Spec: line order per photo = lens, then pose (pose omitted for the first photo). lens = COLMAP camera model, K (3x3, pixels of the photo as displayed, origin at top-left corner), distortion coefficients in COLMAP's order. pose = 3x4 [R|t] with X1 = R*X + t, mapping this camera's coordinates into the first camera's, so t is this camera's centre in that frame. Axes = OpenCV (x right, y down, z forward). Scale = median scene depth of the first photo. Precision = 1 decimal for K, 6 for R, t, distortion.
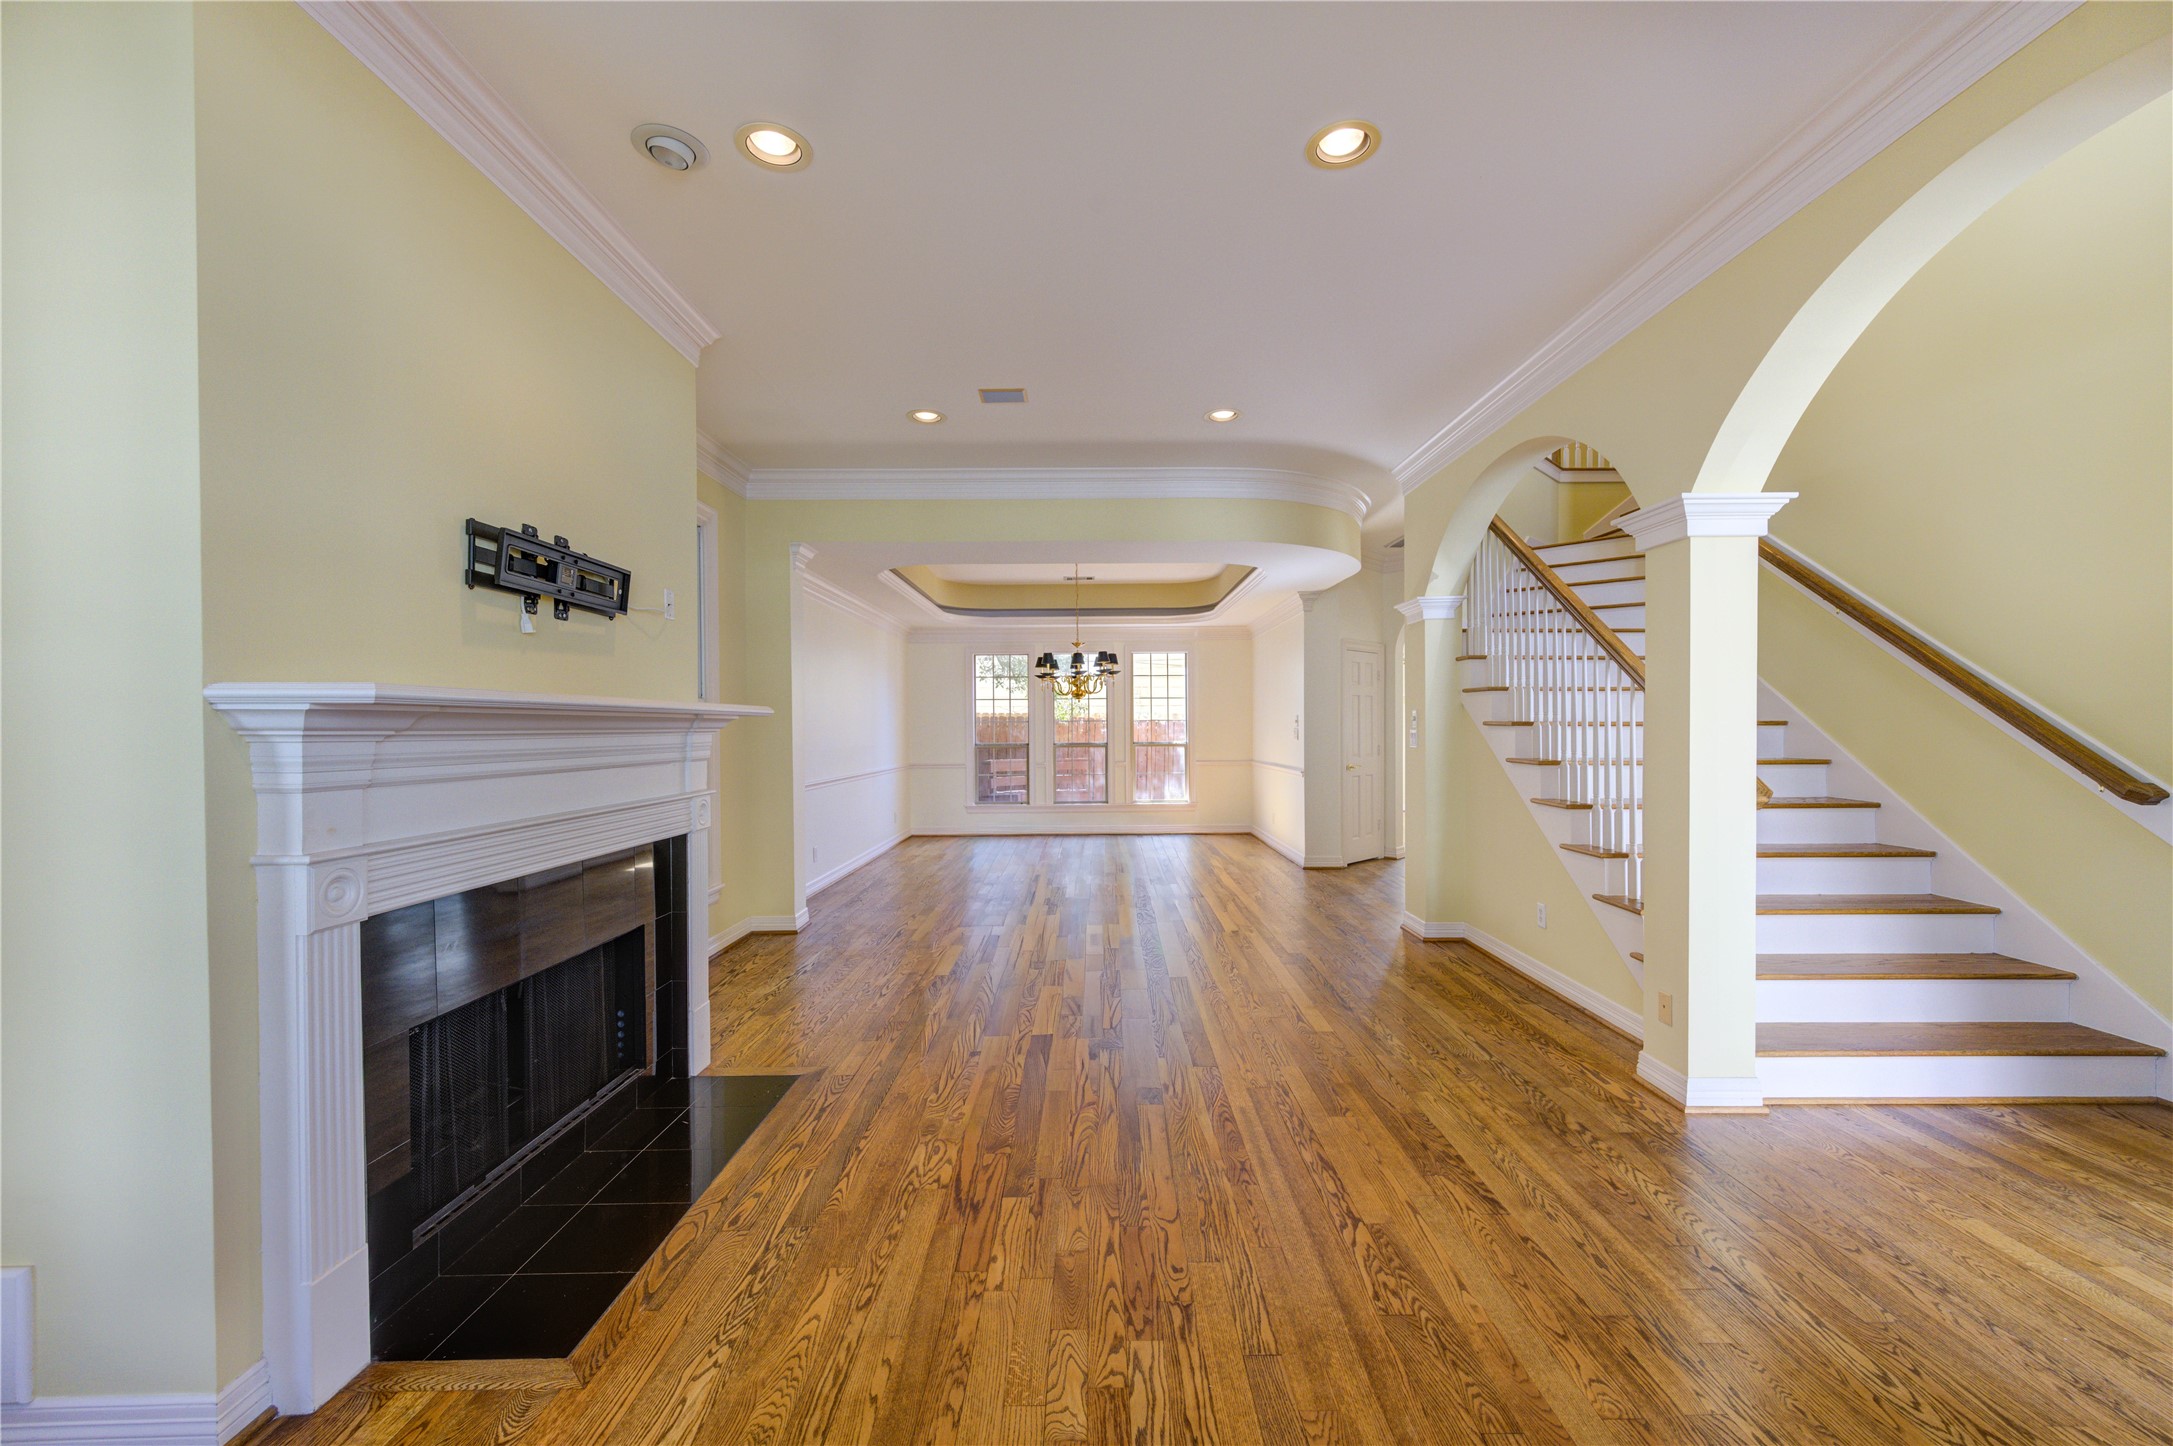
lens RADIAL K [[847.6, 0, 1095.0], [0, 847.6, 734.6], [0, 0, 1]] dist [-0.000752, 0.000556]
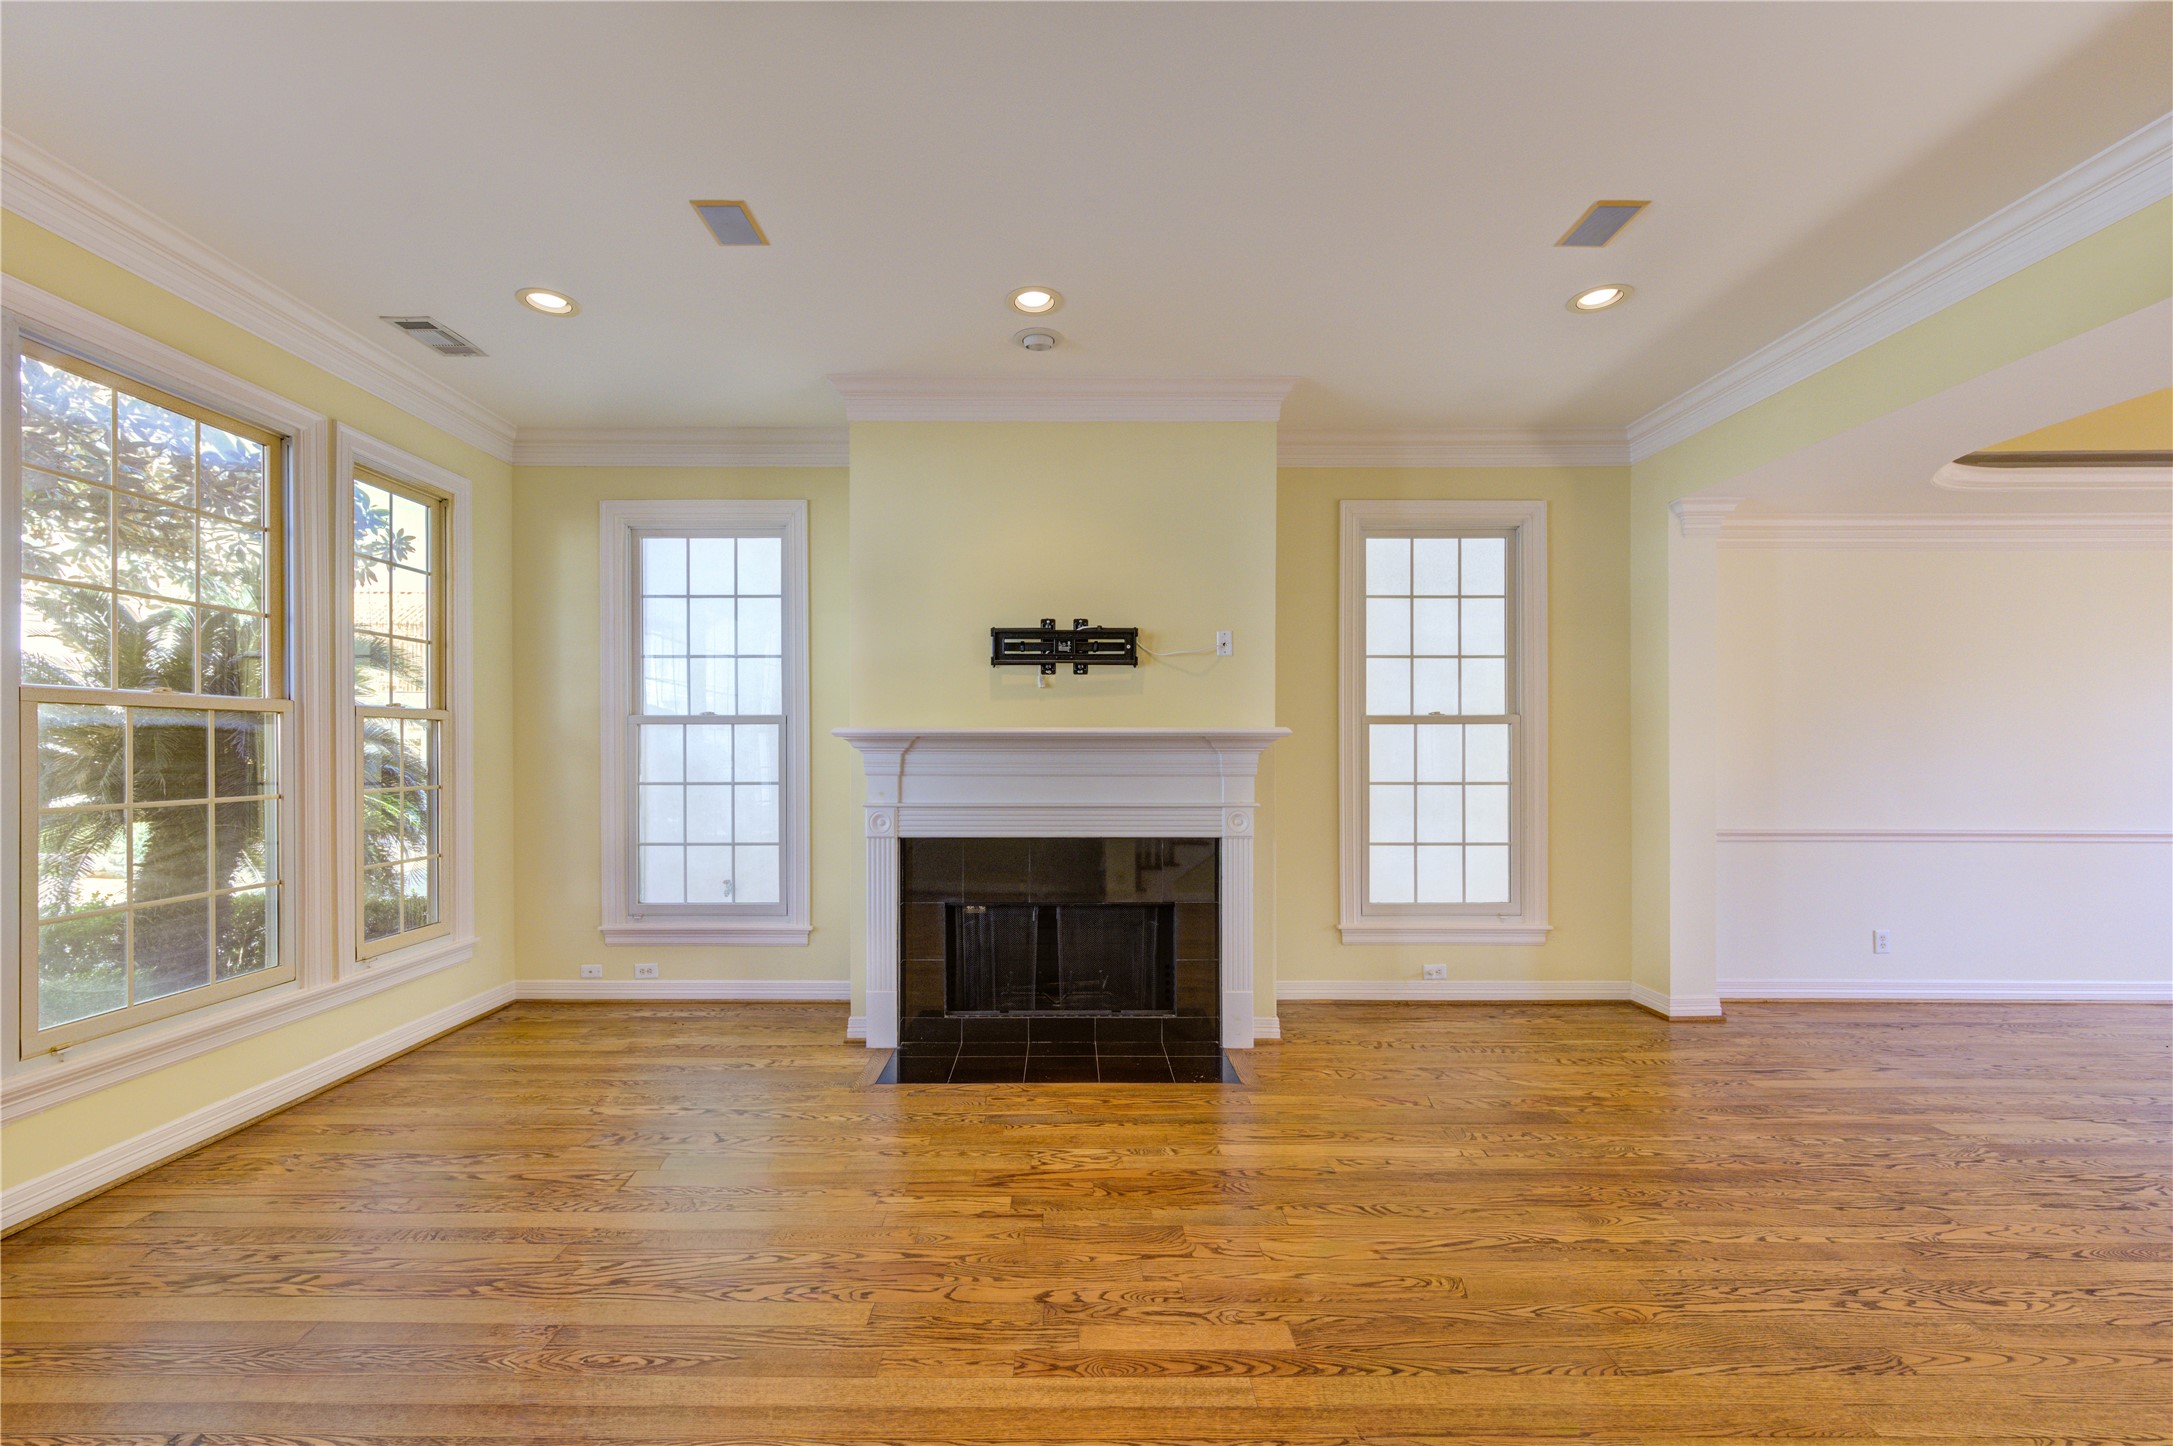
lens RADIAL K [[847.6, 0, 1071.8], [0, 847.6, 754.5], [0, 0, 1]] dist [-0.000752, 0.000556]
pose [[-0.004092, 0.008790, -0.999953, 0.692337], [-0.008476, 0.999925, 0.008825, -0.006549], [0.999956, 0.008512, -0.004017, 0.799177]]
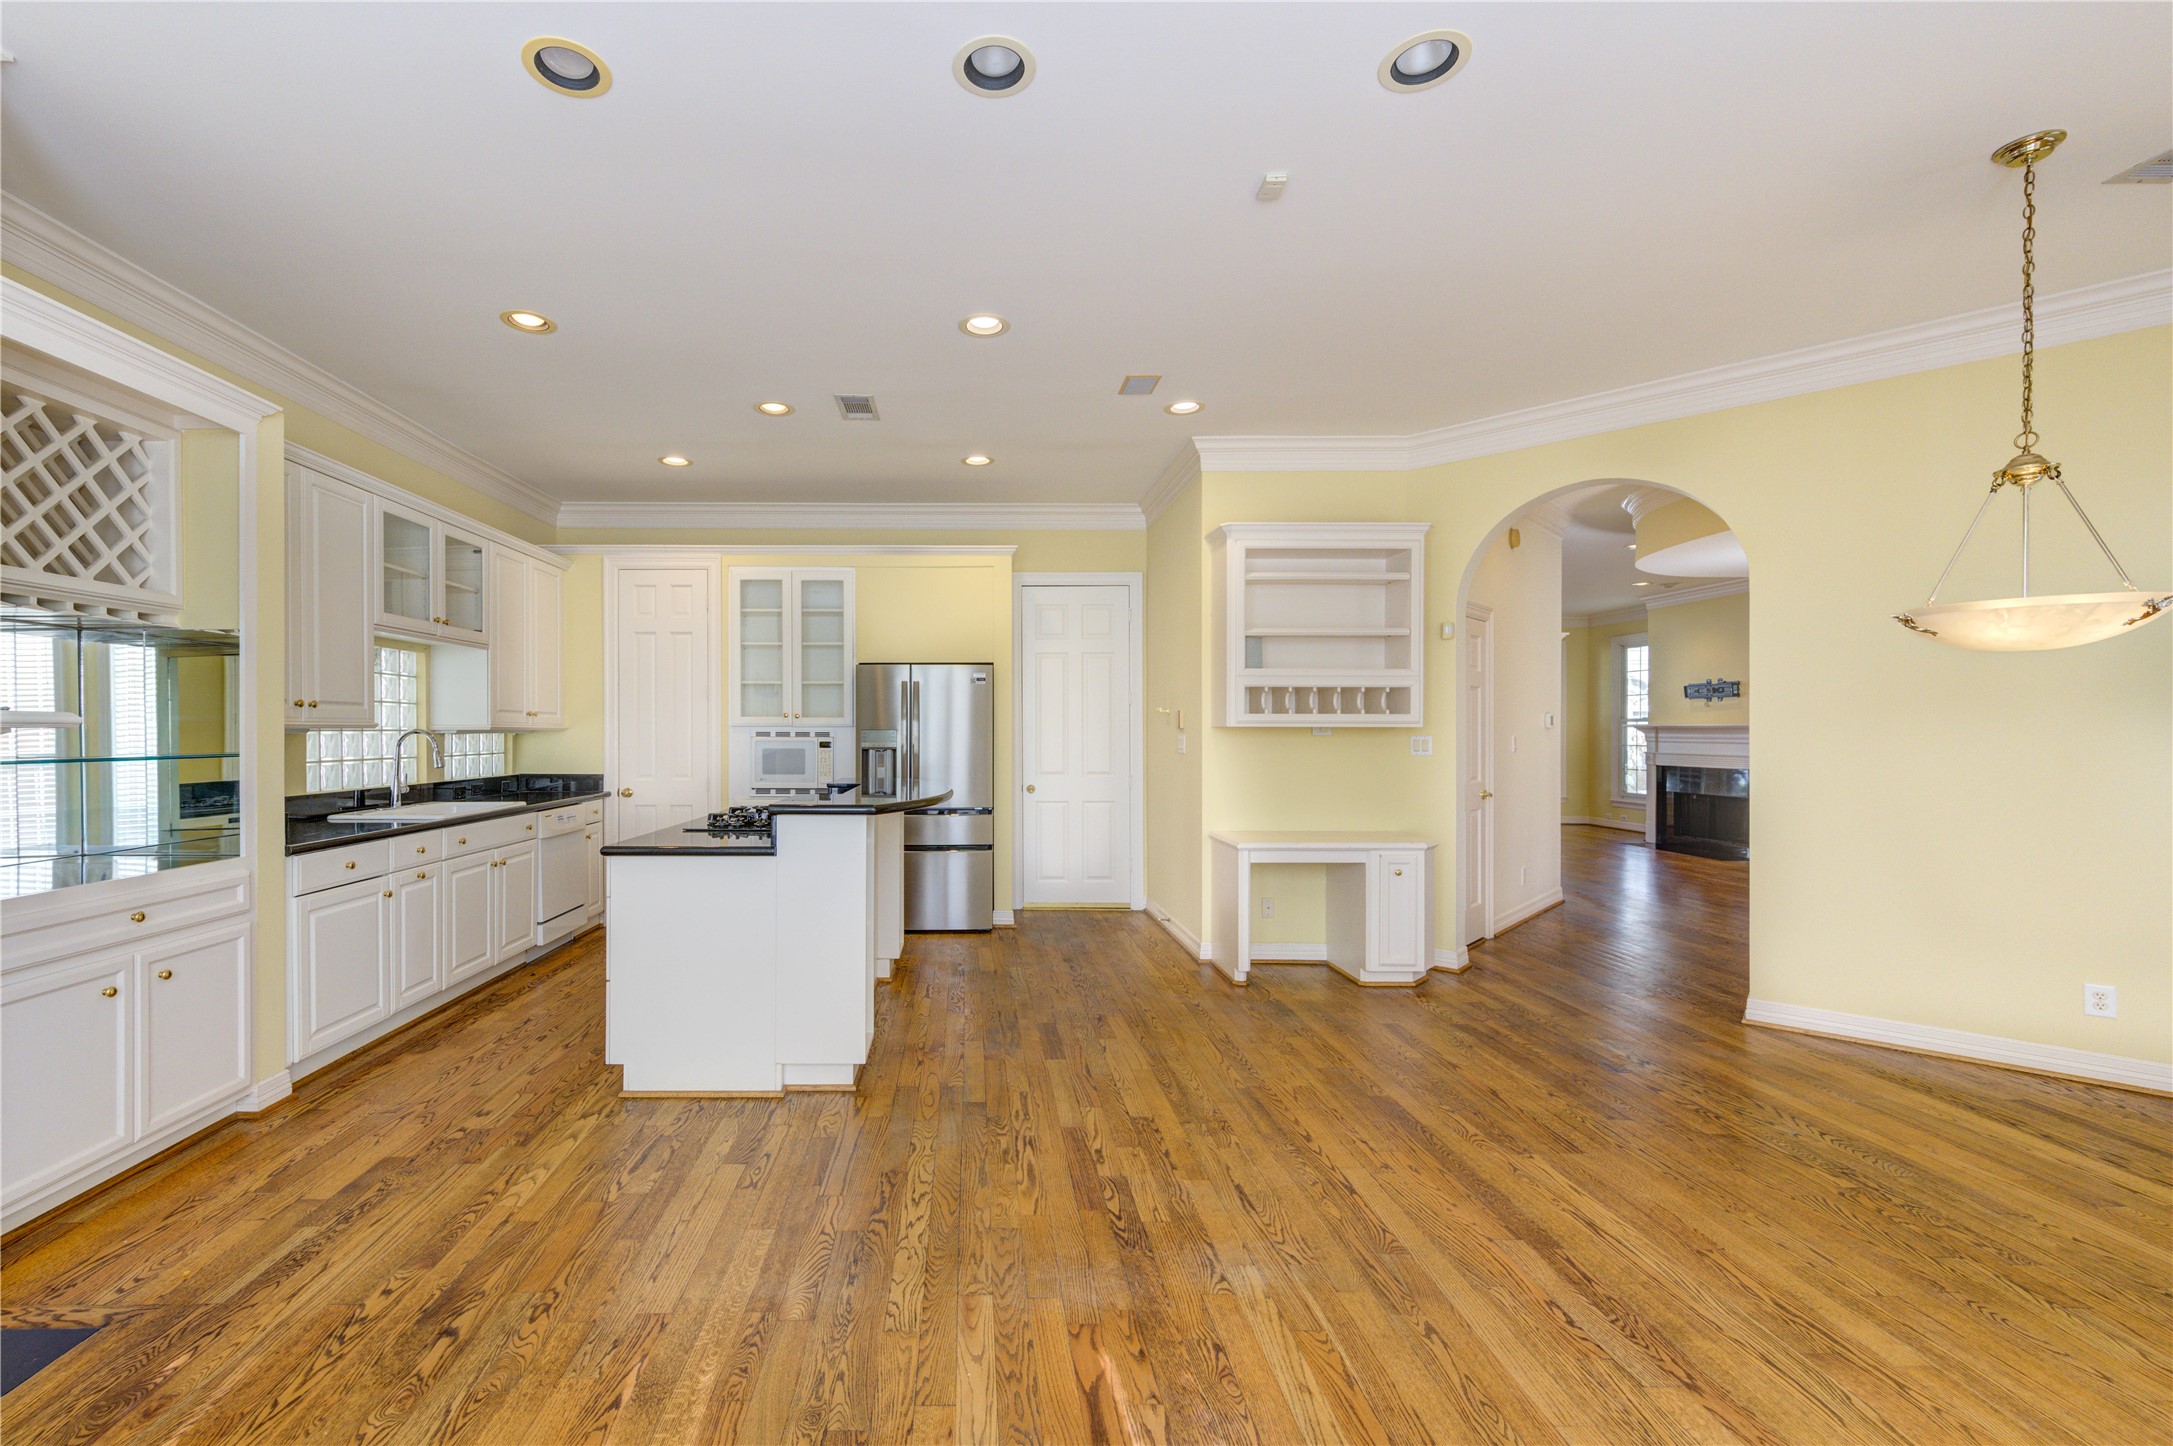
lens RADIAL K [[893.0, 0, 975.1], [0, 893.0, 726.1], [0, 0, 1]] dist [-0.002492, 0.000143]
pose [[-0.999994, 0.003429, 0.001044, 2.035936], [0.003433, 0.999987, 0.003714, -0.046152], [-0.001032, 0.003717, -0.999993, 3.868266]]
